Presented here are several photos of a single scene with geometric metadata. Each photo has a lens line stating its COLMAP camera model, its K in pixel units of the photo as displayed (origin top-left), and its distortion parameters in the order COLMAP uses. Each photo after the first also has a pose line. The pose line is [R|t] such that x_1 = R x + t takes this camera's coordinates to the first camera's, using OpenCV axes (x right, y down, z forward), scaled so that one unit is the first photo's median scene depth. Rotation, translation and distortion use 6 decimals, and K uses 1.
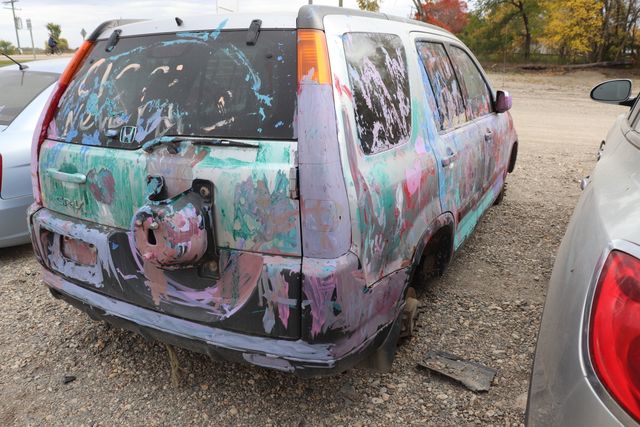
lens RADIAL K [[526.2, 0, 322.7], [0, 526.2, 211.6], [0, 0, 1]] dist [-0.184591, 0.173296]
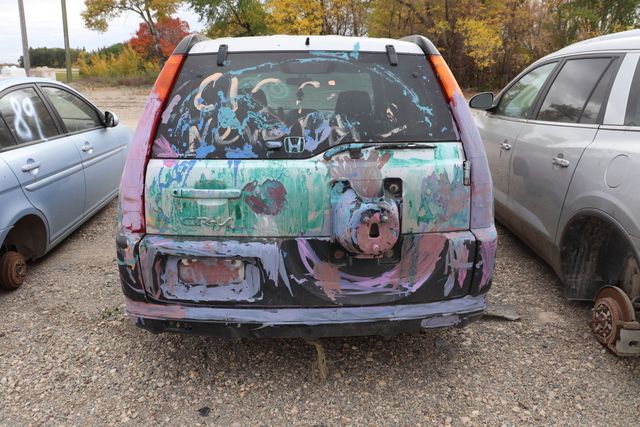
lens RADIAL K [[526.2, 0, 322.7], [0, 526.2, 211.6], [0, 0, 1]] dist [-0.184591, 0.173296]
pose [[0.862376, -0.118854, 0.492120, -0.905407], [0.135715, 0.990747, 0.001458, -0.008704], [-0.487739, 0.065531, 0.870526, 0.046246]]
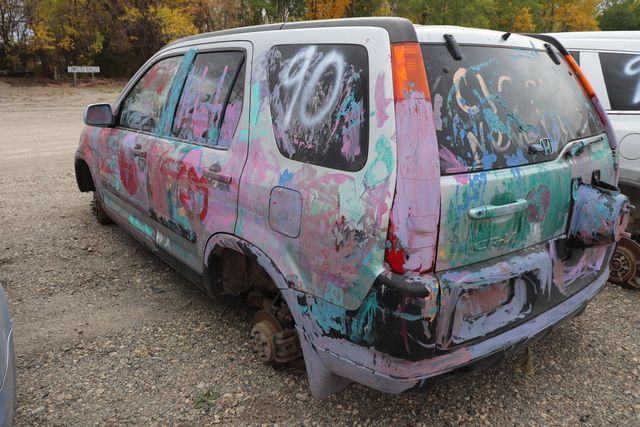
lens RADIAL K [[526.2, 0, 322.7], [0, 526.2, 211.6], [0, 0, 1]] dist [-0.184591, 0.173296]
pose [[0.413993, -0.234731, 0.879495, -1.538380], [0.247879, 0.958738, 0.139200, -0.287321], [-0.875880, 0.160380, 0.455096, 0.981058]]
